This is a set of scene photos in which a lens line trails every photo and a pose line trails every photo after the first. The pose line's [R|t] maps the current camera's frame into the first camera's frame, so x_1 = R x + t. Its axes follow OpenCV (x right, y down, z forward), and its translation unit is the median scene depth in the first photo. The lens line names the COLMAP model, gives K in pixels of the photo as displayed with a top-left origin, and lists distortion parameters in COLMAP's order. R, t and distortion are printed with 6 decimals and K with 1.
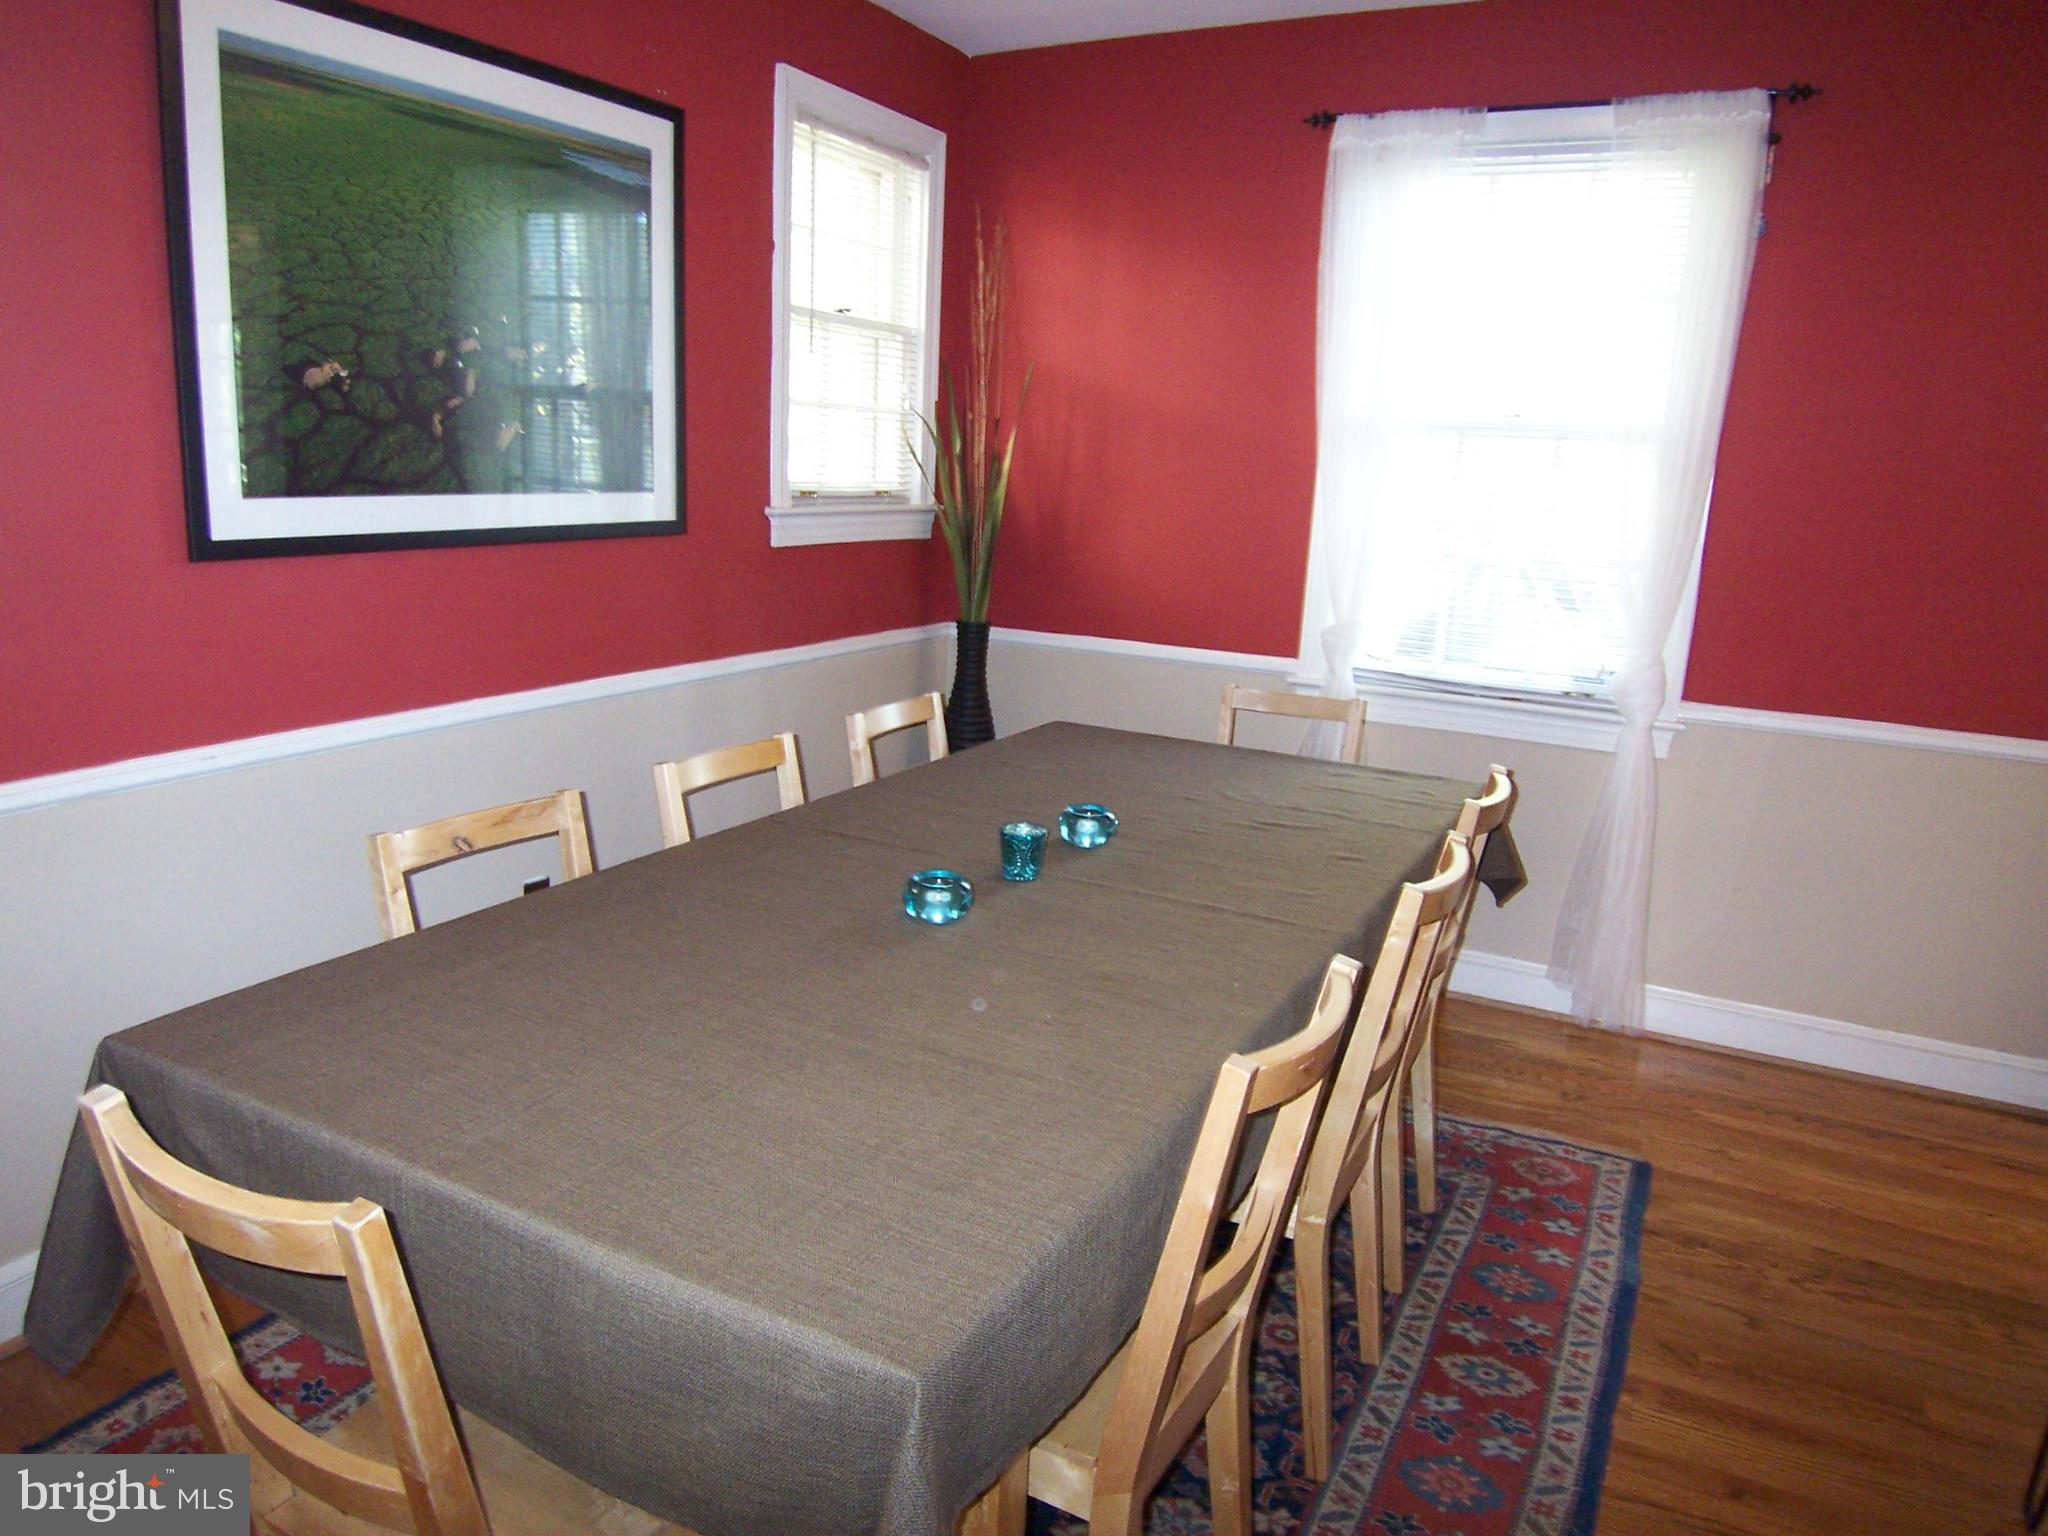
lens RADIAL K [[1393.2, 0, 1024.0], [0, 1393.2, 768.0], [0, 0, 1]] dist [-0.006906, -0.069966]
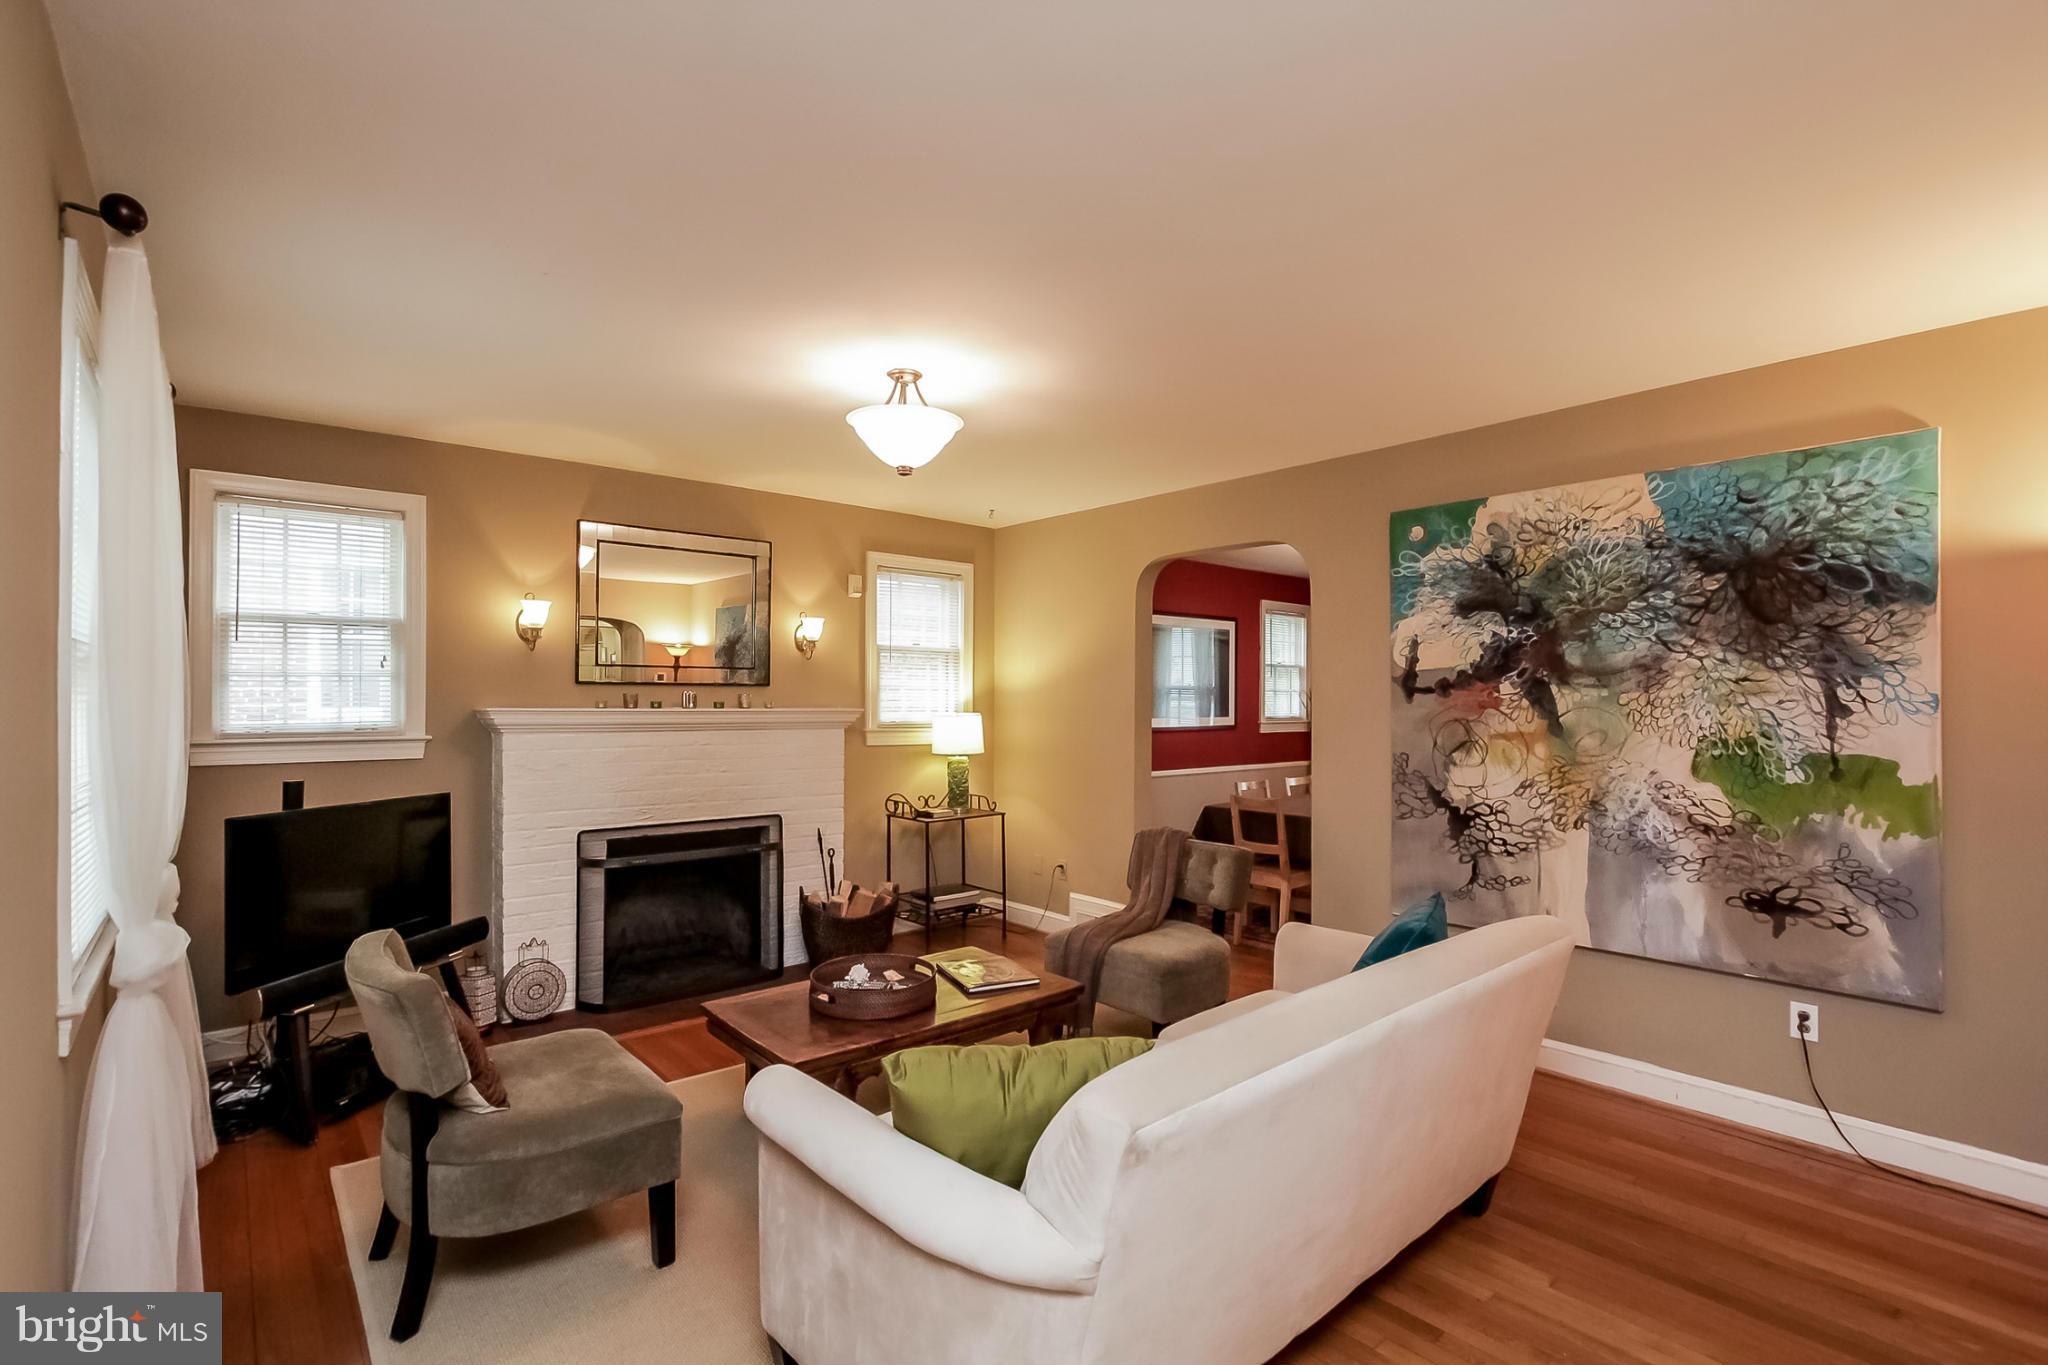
lens RADIAL K [[938.5, 0, 1024.0], [0, 938.5, 682.5], [0, 0, 1]] dist [-0.012289, -0.000143]
pose [[0.929006, -0.047170, -0.367047, 0.130676], [-0.045035, 0.970061, -0.238650, 0.298558], [0.367315, 0.238237, 0.899068, -1.324918]]
